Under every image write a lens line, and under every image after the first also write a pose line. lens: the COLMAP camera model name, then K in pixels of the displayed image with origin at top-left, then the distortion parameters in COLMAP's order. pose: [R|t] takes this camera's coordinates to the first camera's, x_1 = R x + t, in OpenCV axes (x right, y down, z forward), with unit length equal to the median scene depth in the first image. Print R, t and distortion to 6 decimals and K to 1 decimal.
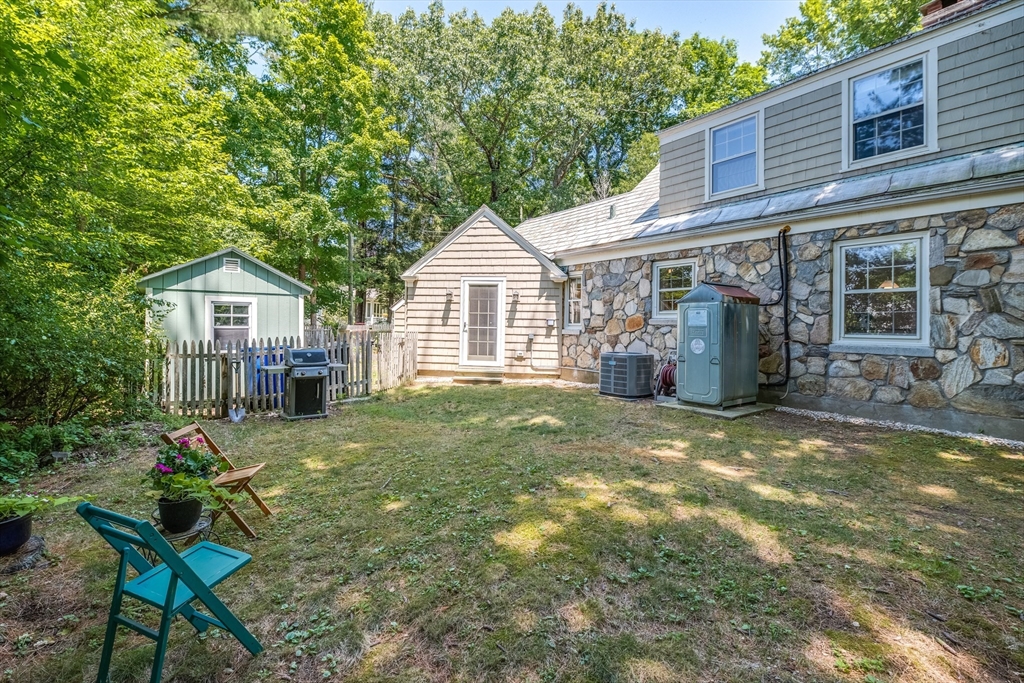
lens RADIAL K [[446.1, 0, 505.7], [0, 446.1, 323.8], [0, 0, 1]] dist [0.001792, -0.000345]
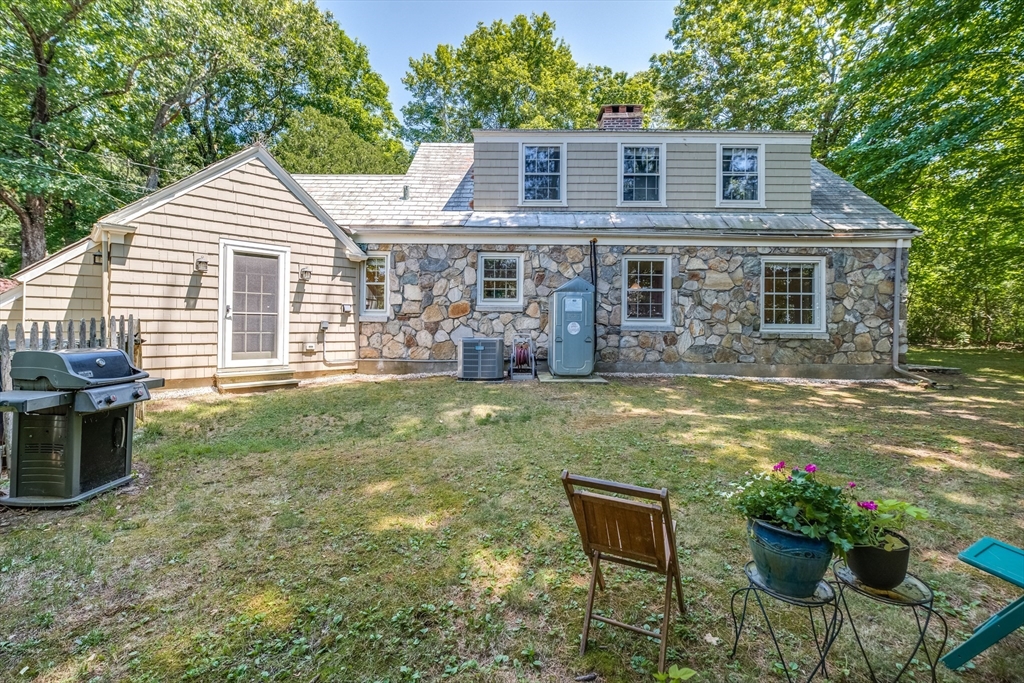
lens RADIAL K [[446.1, 0, 505.7], [0, 446.1, 323.8], [0, 0, 1]] dist [0.001792, -0.000345]
pose [[0.616364, -0.008505, 0.787415, -0.418224], [-0.005729, 0.999867, 0.015284, 0.013815], [-0.787441, -0.013932, 0.616233, 0.266038]]
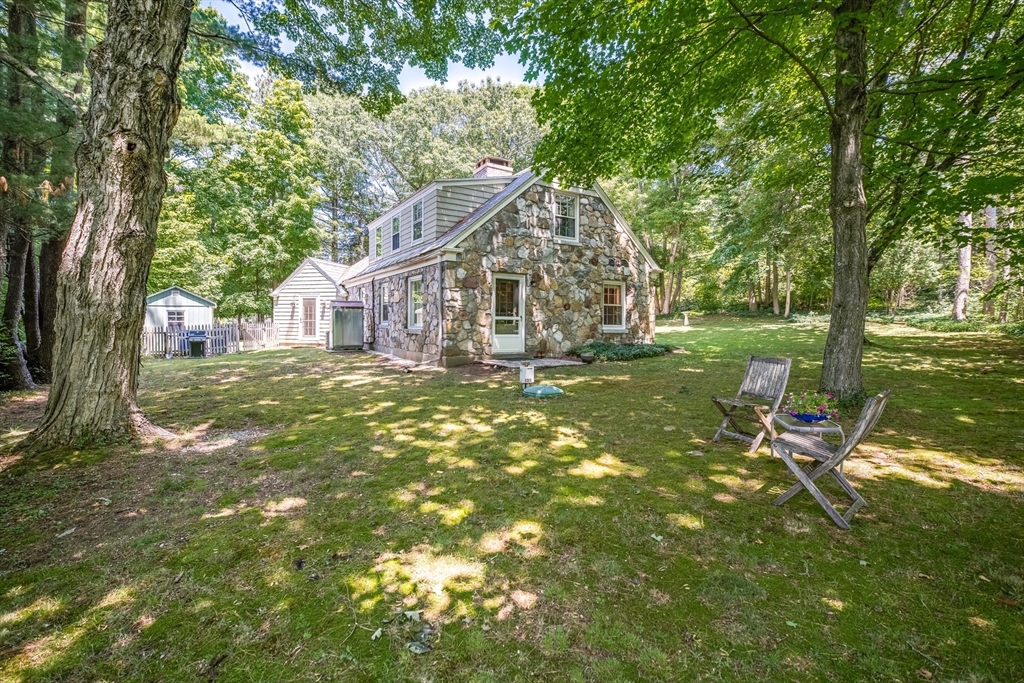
lens RADIAL K [[446.1, 0, 505.7], [0, 446.1, 323.8], [0, 0, 1]] dist [0.001792, -0.000345]
pose [[0.995576, -0.011956, -0.093192, 1.100209], [0.012869, 0.999875, 0.009208, 0.017620], [0.093071, -0.010367, 0.995606, -0.956392]]
